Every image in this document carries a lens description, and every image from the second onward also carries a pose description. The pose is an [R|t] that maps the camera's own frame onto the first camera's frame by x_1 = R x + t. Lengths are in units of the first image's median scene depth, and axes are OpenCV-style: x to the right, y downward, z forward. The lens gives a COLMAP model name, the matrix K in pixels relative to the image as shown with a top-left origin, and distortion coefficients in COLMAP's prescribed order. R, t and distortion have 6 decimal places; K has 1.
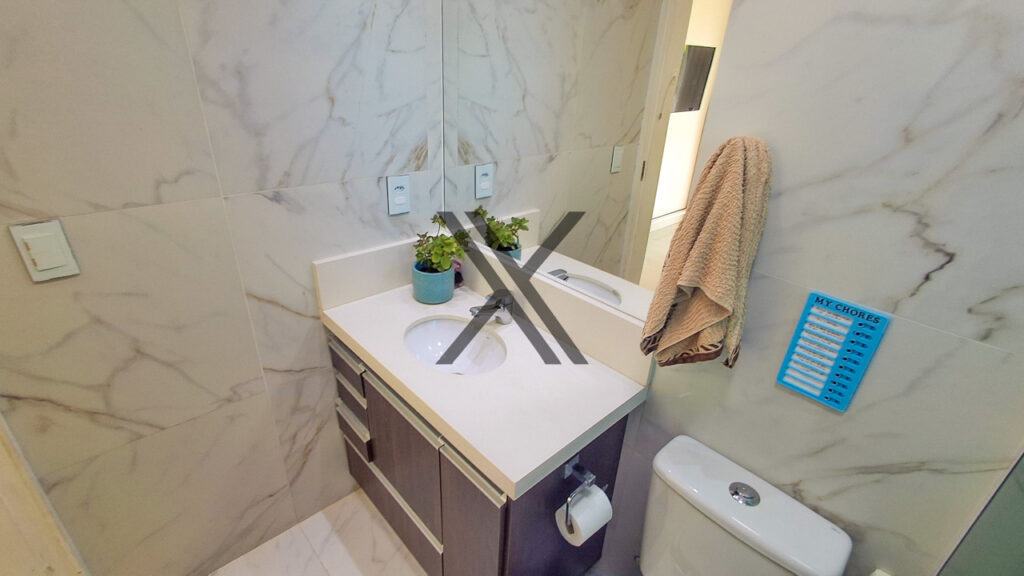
lens RADIAL K [[474.3, 0, 510.5], [0, 474.3, 290.2], [0, 0, 1]] dist [0.005596, 0.000920]
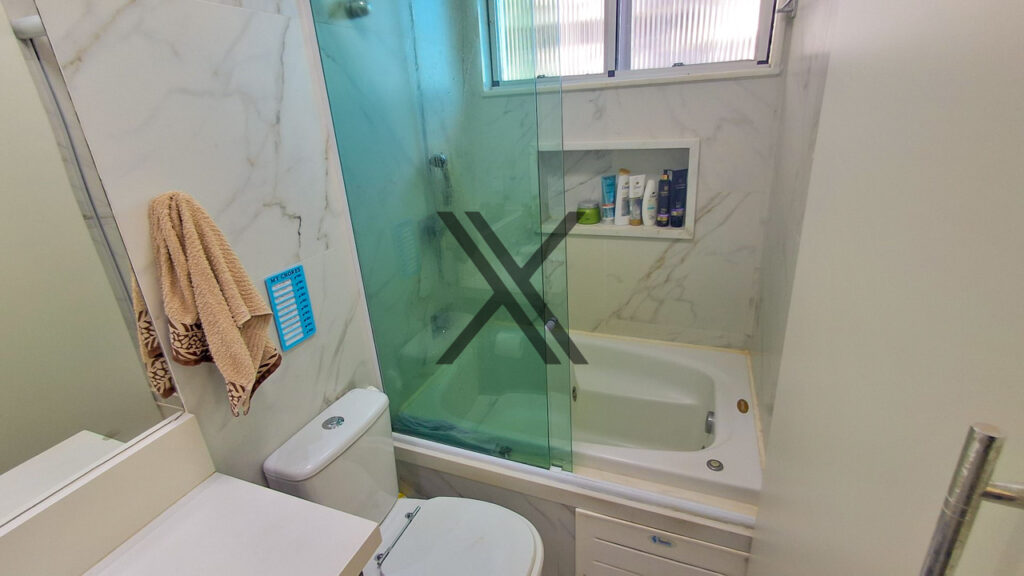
lens RADIAL K [[474.3, 0, 512.2], [0, 474.3, 288.2], [0, 0, 1]] dist [0.005596, 0.000920]
pose [[-0.436107, -0.336575, 0.834582, -0.844440], [0.440351, 0.728984, 0.524092, -0.387738], [-0.784794, 0.596070, -0.169704, 0.696474]]
